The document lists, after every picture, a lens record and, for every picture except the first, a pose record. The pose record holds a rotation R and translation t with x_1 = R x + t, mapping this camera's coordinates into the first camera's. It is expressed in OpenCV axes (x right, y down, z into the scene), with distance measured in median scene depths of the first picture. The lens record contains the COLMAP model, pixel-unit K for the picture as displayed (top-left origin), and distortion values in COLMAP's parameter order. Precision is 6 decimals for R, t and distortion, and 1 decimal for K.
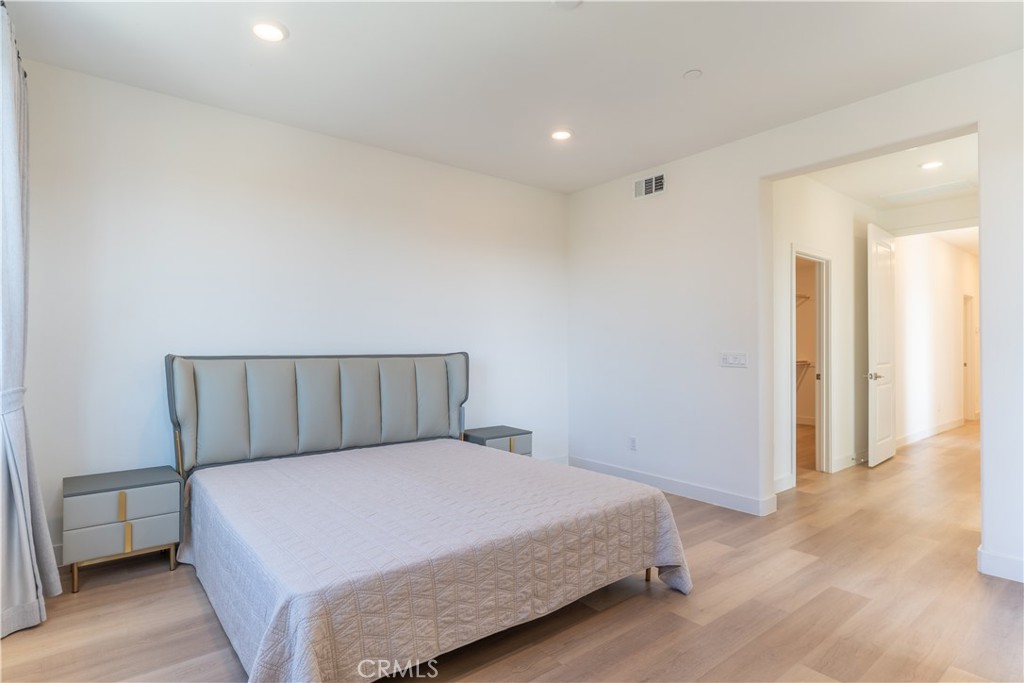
lens RADIAL K [[523.6, 0, 504.7], [0, 523.6, 340.7], [0, 0, 1]] dist [-0.001929, 0.001175]
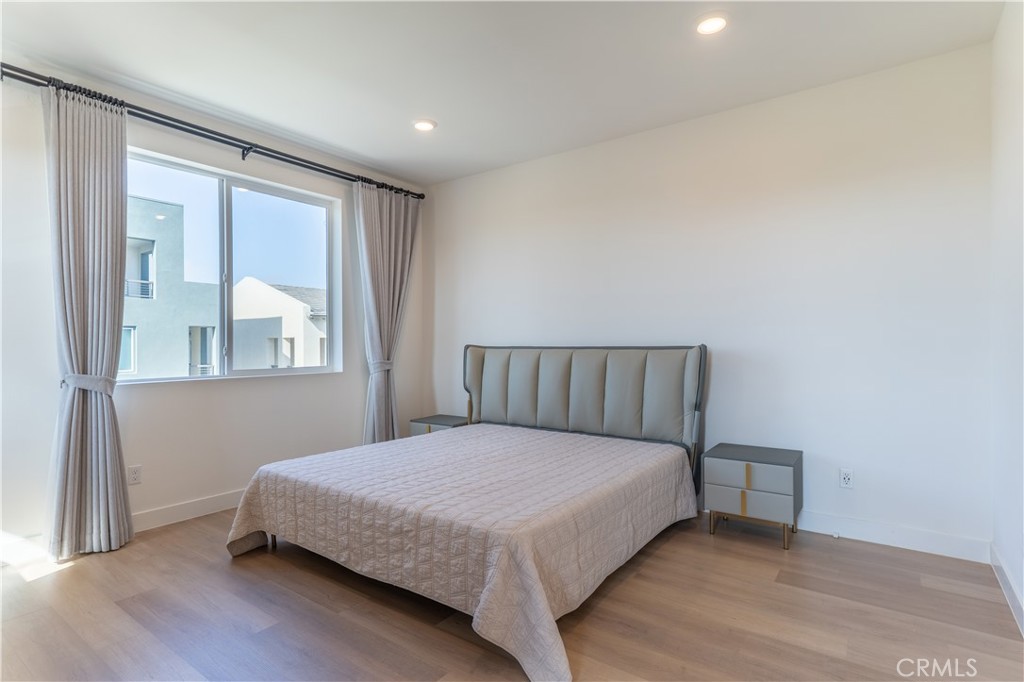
lens RADIAL K [[523.6, 0, 504.8], [0, 523.6, 344.9], [0, 0, 1]] dist [-0.001929, 0.001175]
pose [[0.266949, 0.004541, -0.963700, 1.160231], [0.015482, 0.999840, 0.009000, 0.022076], [0.963586, -0.017323, 0.266836, 0.935911]]
